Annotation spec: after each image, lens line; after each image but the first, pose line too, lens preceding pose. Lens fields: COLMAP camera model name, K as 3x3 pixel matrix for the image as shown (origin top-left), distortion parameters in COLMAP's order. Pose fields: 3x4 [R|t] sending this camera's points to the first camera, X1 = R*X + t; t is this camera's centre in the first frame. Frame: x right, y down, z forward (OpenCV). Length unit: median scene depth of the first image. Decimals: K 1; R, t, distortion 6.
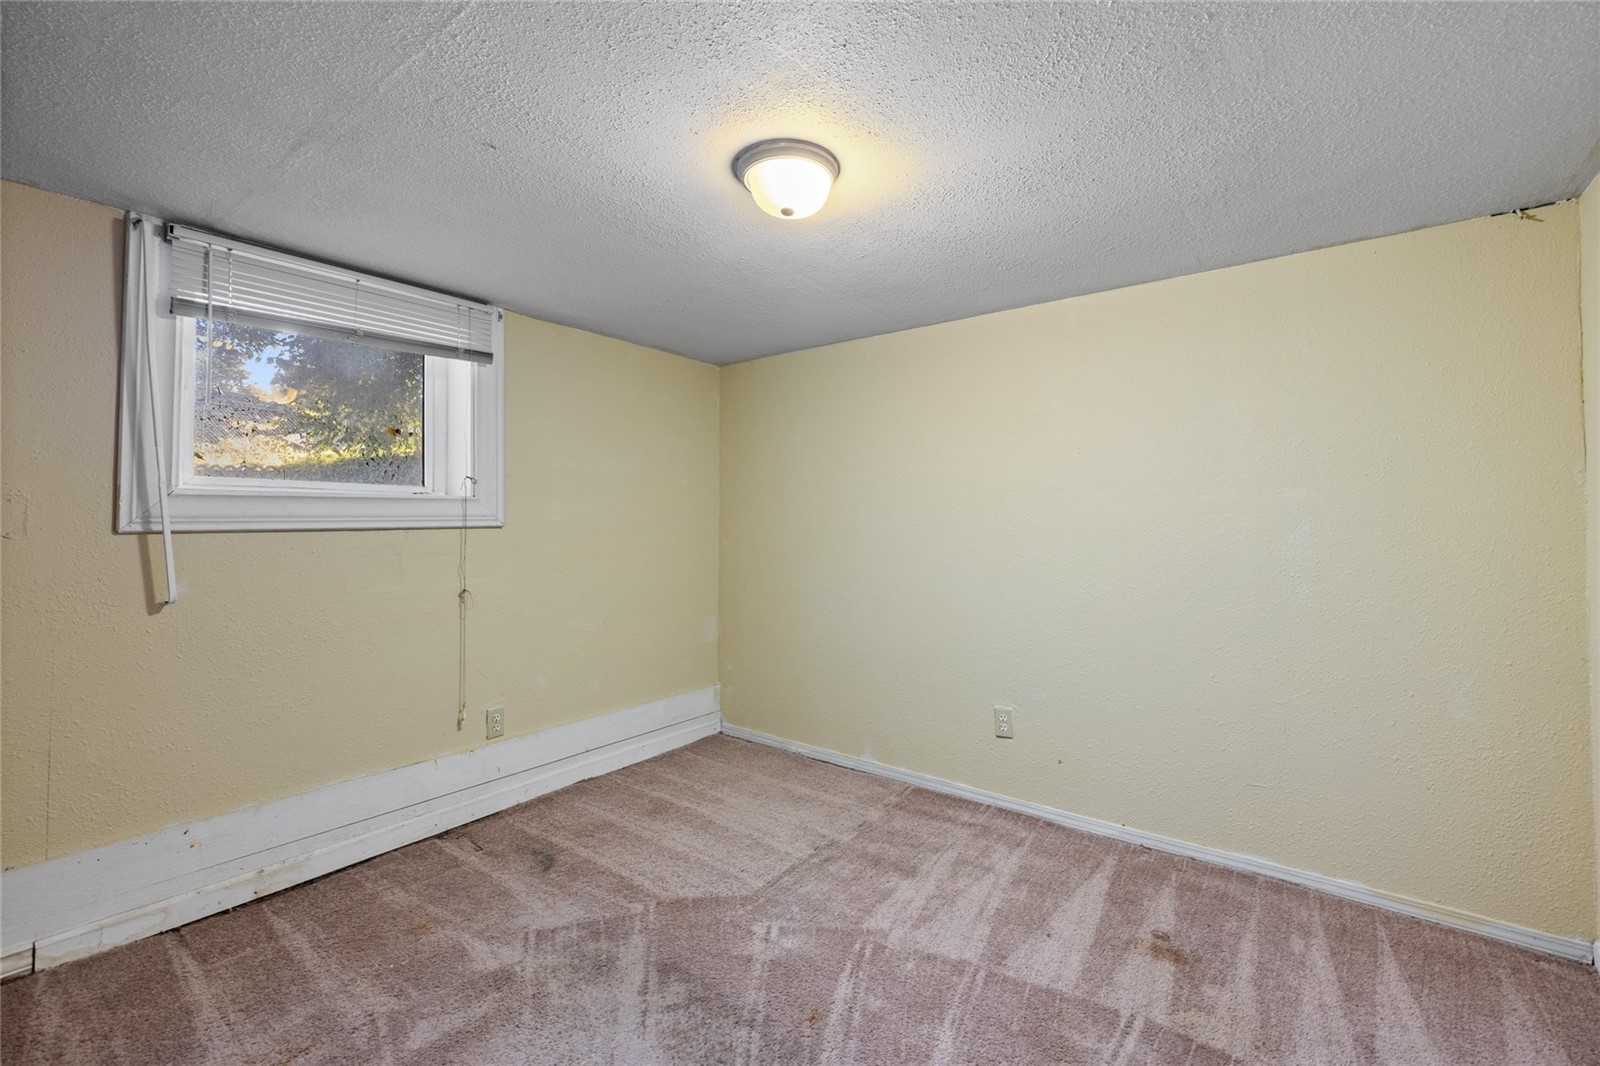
lens RADIAL K [[677.1, 0, 799.4], [0, 677.1, 499.9], [0, 0, 1]] dist [0.000017, -0.000102]
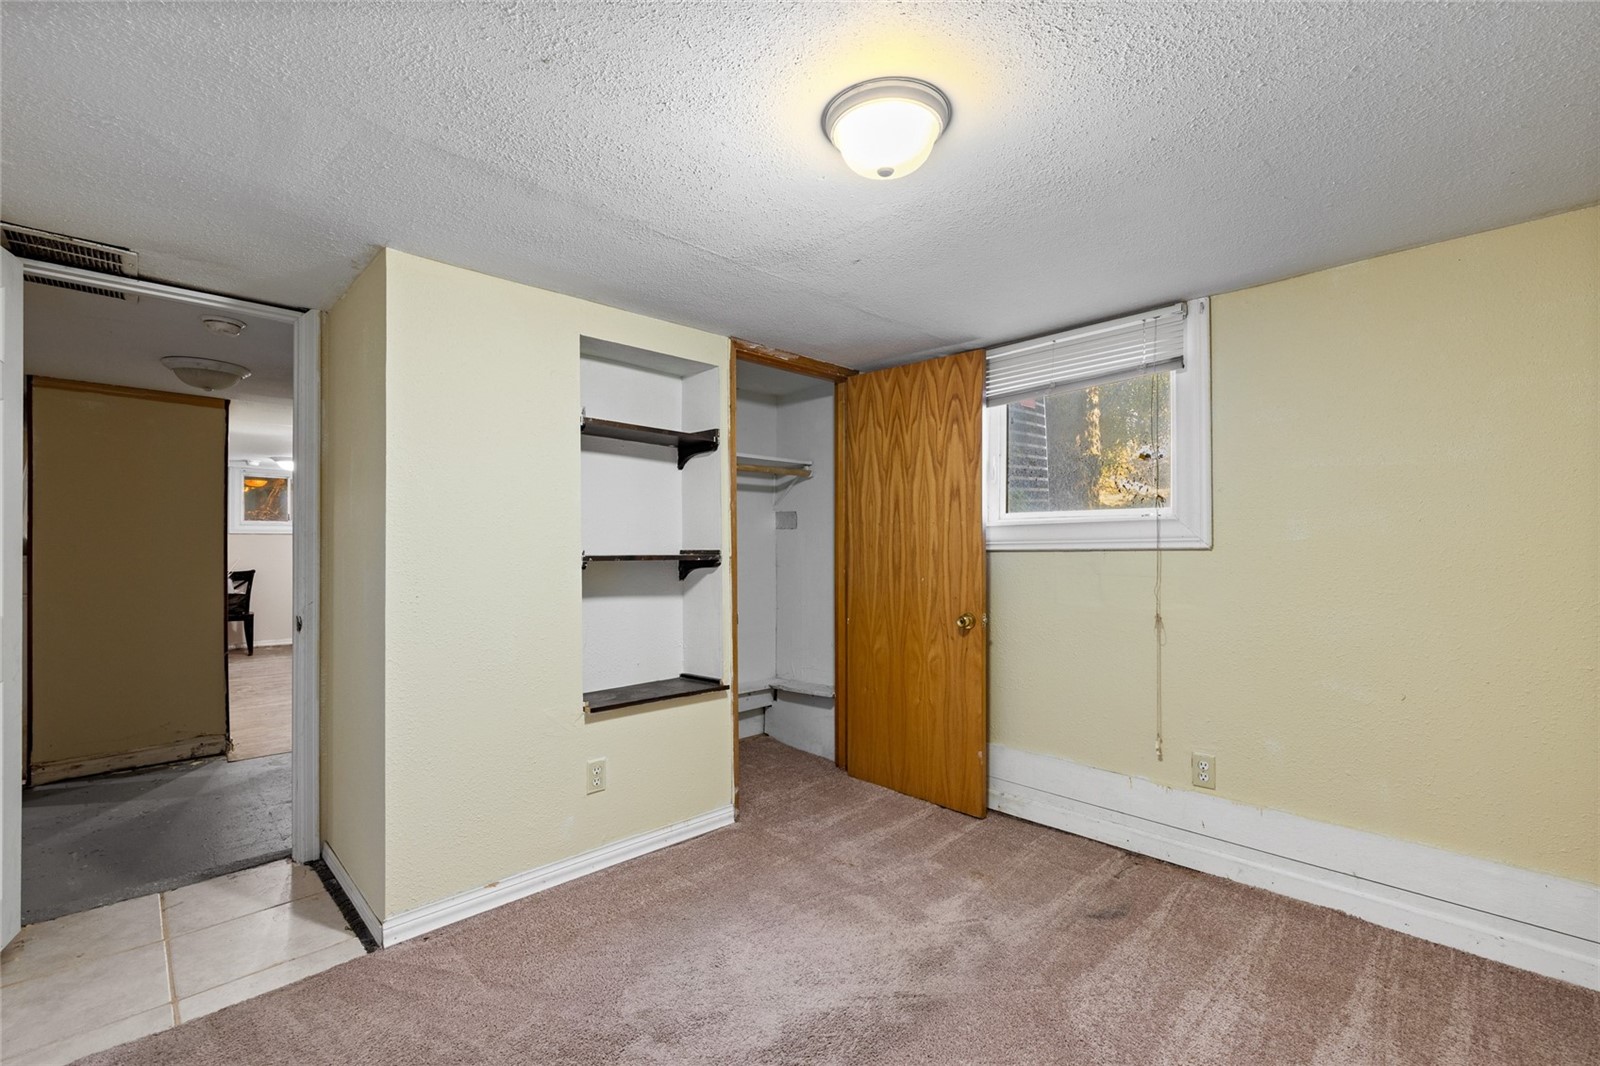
lens RADIAL K [[671.7, 0, 800.0], [0, 671.7, 533.0], [0, 0, 1]] dist [0.004182, 0.000575]
pose [[-0.133023, -0.017307, -0.990962, 0.515713], [0.034216, 0.999171, -0.022043, 0.021282], [0.990522, -0.036839, -0.132321, 0.630878]]
